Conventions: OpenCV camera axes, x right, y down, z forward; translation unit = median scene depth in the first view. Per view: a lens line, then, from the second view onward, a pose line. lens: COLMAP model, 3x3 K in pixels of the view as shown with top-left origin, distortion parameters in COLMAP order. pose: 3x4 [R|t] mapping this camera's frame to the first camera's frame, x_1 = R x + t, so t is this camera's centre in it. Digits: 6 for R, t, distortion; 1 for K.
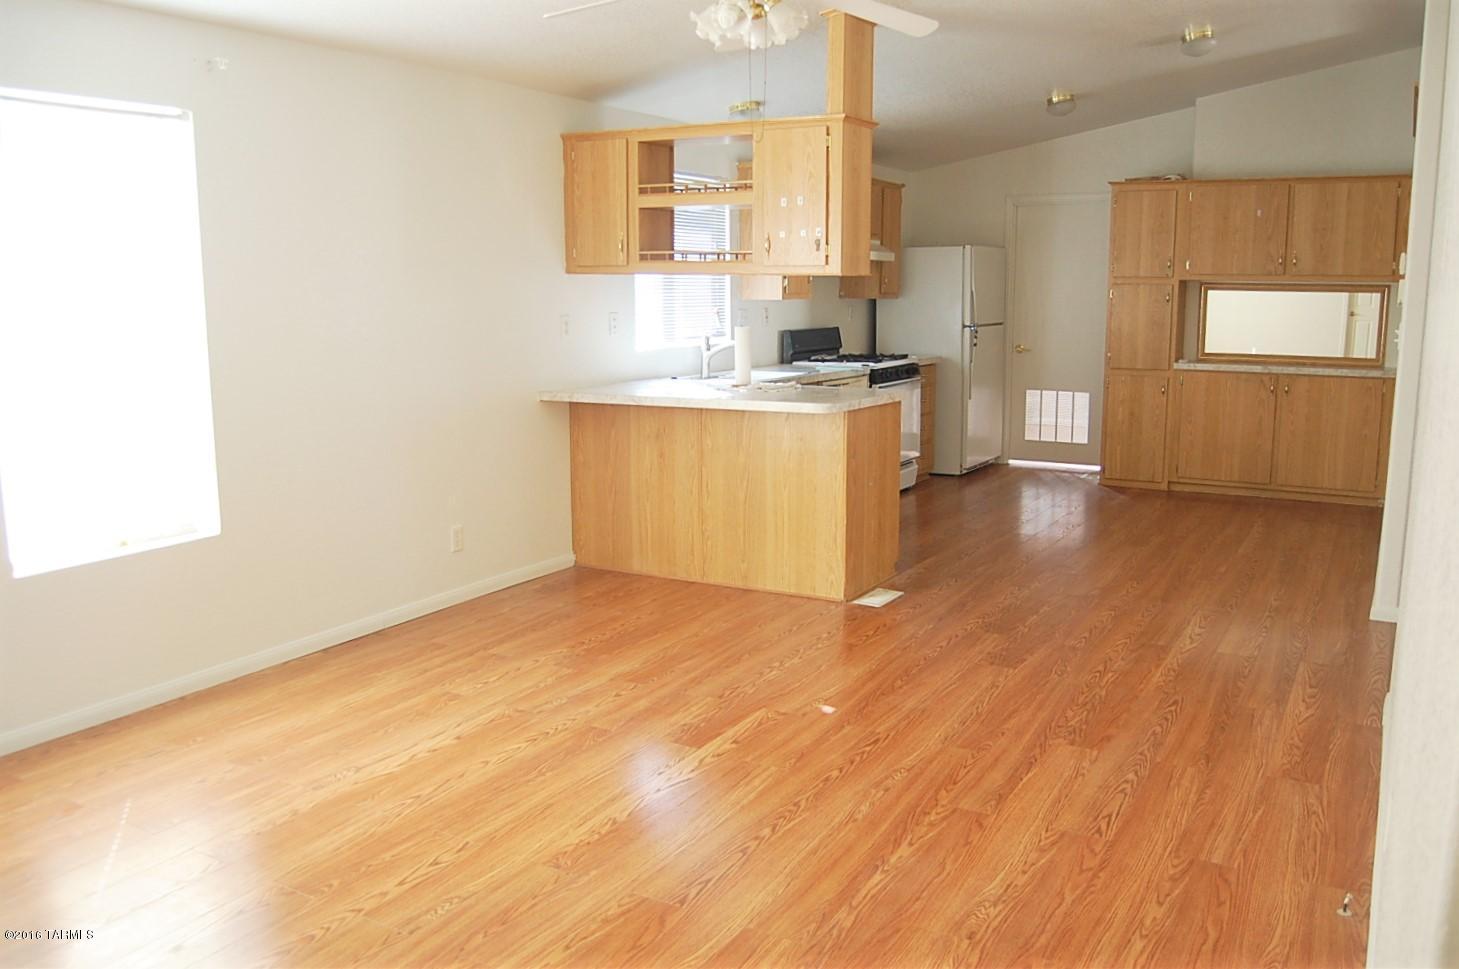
lens RADIAL K [[1177.4, 0, 729.5], [0, 1177.4, 484.5], [0, 0, 1]] dist [-0.093136, 0.032442]
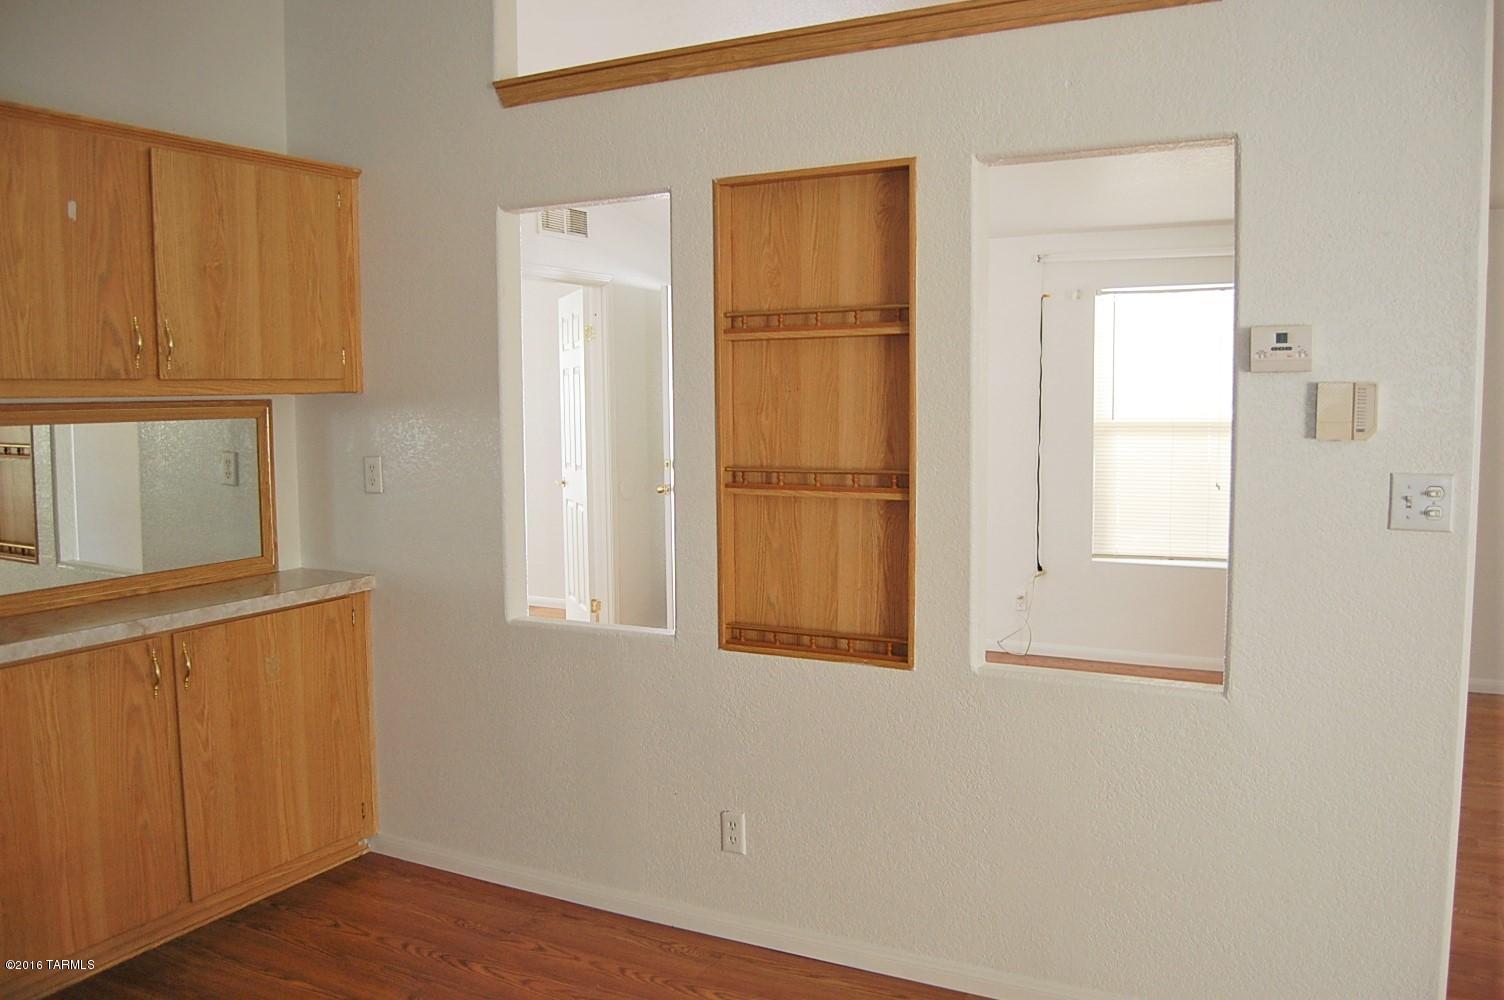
lens RADIAL K [[1162.0, 0, 752.0], [0, 1162.0, 500.0], [0, 0, 1]] dist [-0.090981, 0.032615]
pose [[-0.048041, -0.090534, 0.994734, 0.091486], [0.178169, 0.979136, 0.097719, -0.143384], [-0.982827, 0.181925, -0.030909, 0.817752]]
